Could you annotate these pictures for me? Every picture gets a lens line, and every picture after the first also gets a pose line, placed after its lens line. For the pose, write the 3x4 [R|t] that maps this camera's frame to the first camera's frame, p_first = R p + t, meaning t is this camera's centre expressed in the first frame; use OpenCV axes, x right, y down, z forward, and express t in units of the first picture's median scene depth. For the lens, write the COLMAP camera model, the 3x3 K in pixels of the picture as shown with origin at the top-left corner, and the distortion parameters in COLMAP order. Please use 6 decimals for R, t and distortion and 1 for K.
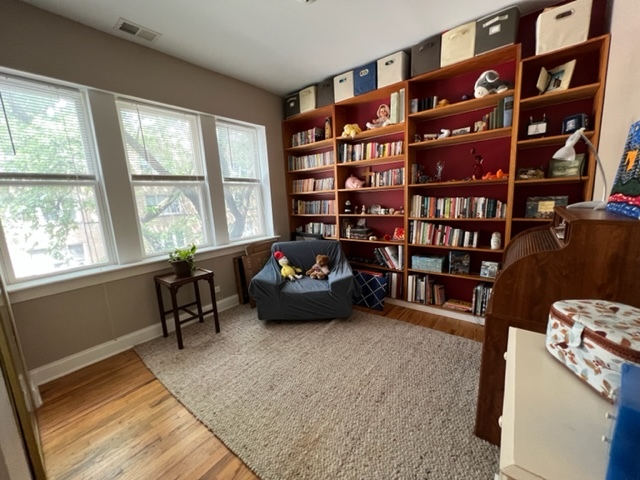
lens RADIAL K [[256.2, 0, 322.2], [0, 256.2, 238.8], [0, 0, 1]] dist [-0.000438, 0.000075]
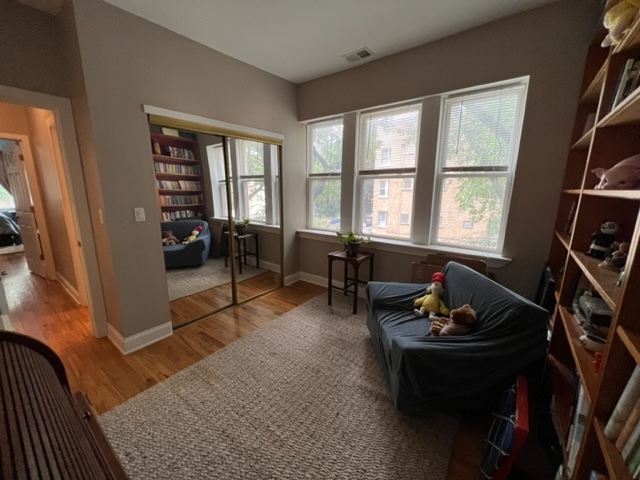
lens RADIAL K [[256.2, 0, 321.5], [0, 256.2, 242.3], [0, 0, 1]] dist [-0.000438, 0.000075]
pose [[0.008300, 0.237956, -0.971240, 0.527975], [-0.185067, 0.954860, 0.232362, -0.142569], [0.982691, 0.177816, 0.051963, 0.677582]]
